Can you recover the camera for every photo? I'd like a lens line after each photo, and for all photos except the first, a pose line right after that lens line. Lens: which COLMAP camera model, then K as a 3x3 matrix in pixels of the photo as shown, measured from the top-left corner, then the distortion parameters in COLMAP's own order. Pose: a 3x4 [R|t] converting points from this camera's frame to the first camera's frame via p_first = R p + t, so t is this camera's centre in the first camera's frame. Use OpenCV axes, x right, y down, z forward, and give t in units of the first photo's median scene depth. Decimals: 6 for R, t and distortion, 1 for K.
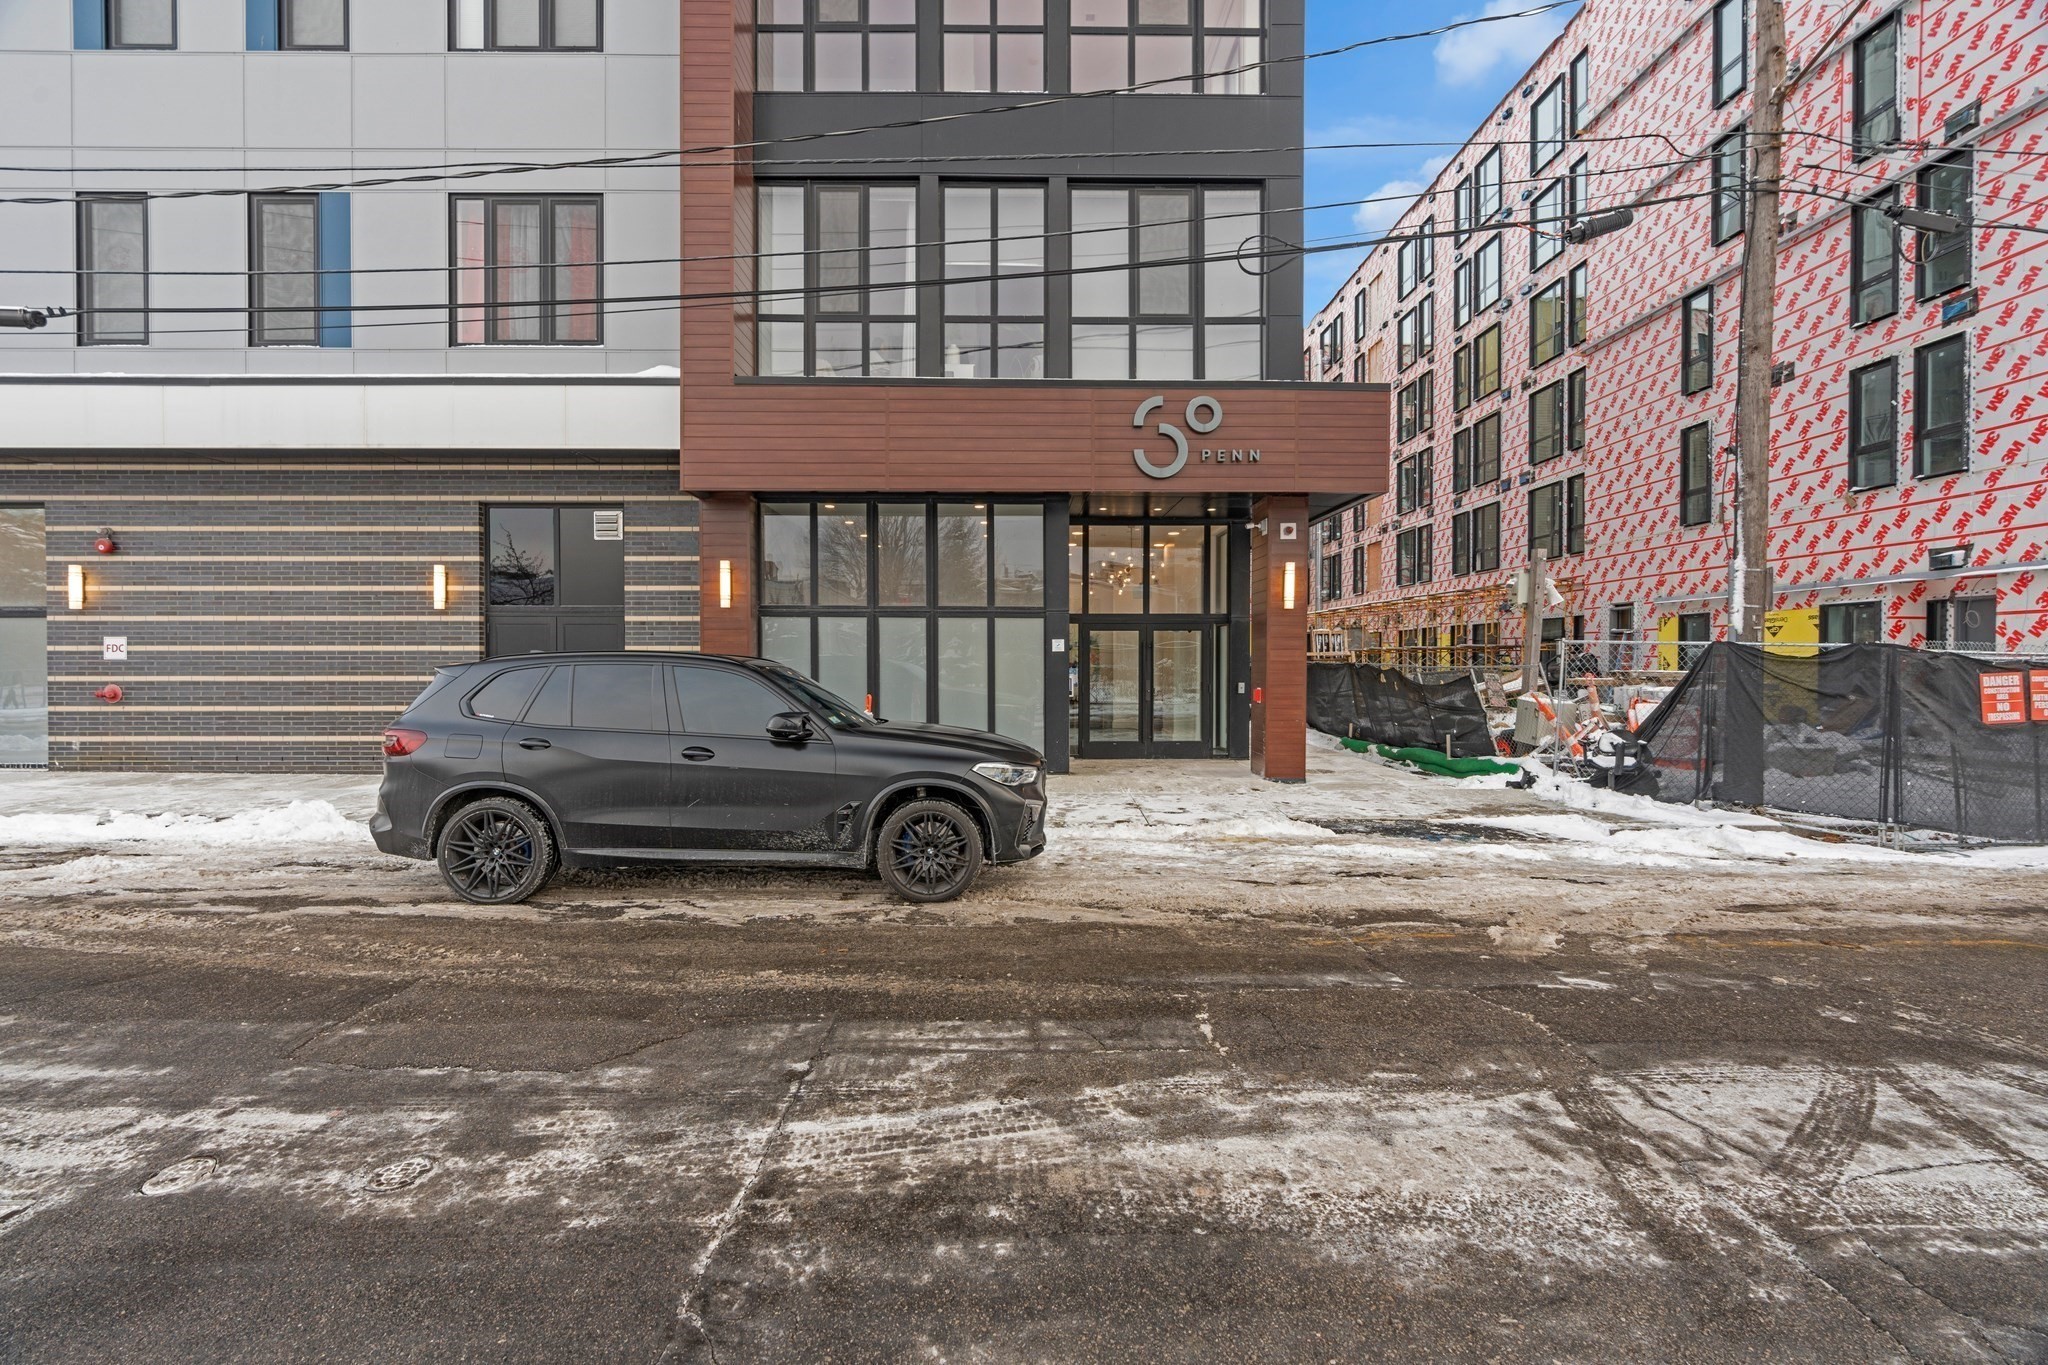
lens RADIAL K [[923.4, 0, 1024.0], [0, 923.4, 682.5], [0, 0, 1]] dist [0.000173, 0.000234]
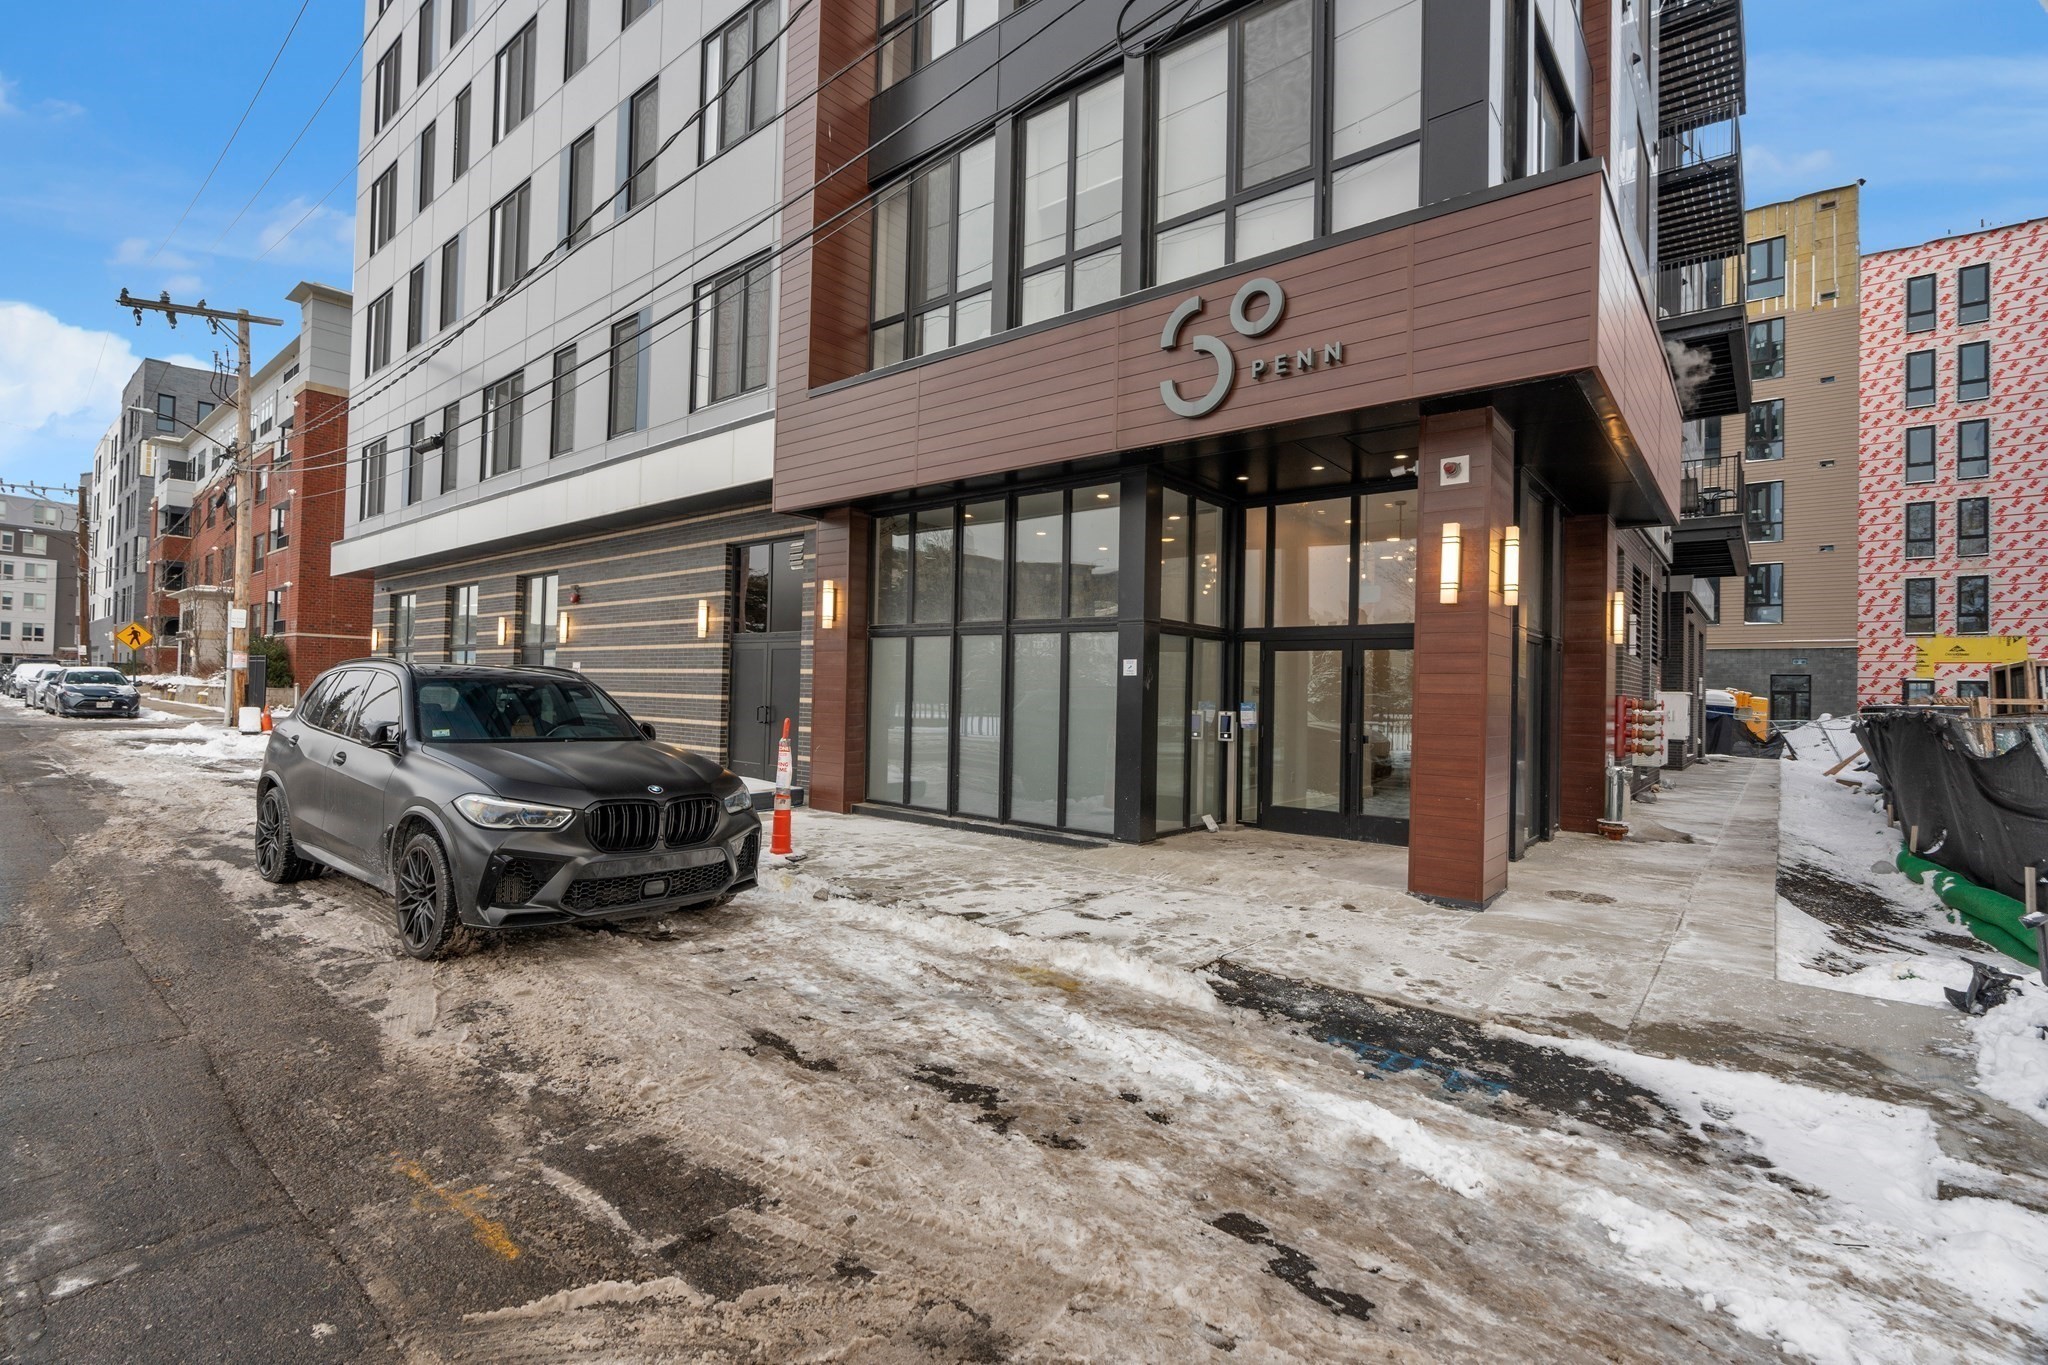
lens RADIAL K [[923.4, 0, 1024.0], [0, 923.4, 682.5], [0, 0, 1]] dist [0.000173, 0.000234]
pose [[0.762406, 0.010056, -0.647021, 0.454121], [-0.041906, 0.998548, -0.033860, 0.000091], [0.645741, 0.052929, 0.761720, 0.387414]]
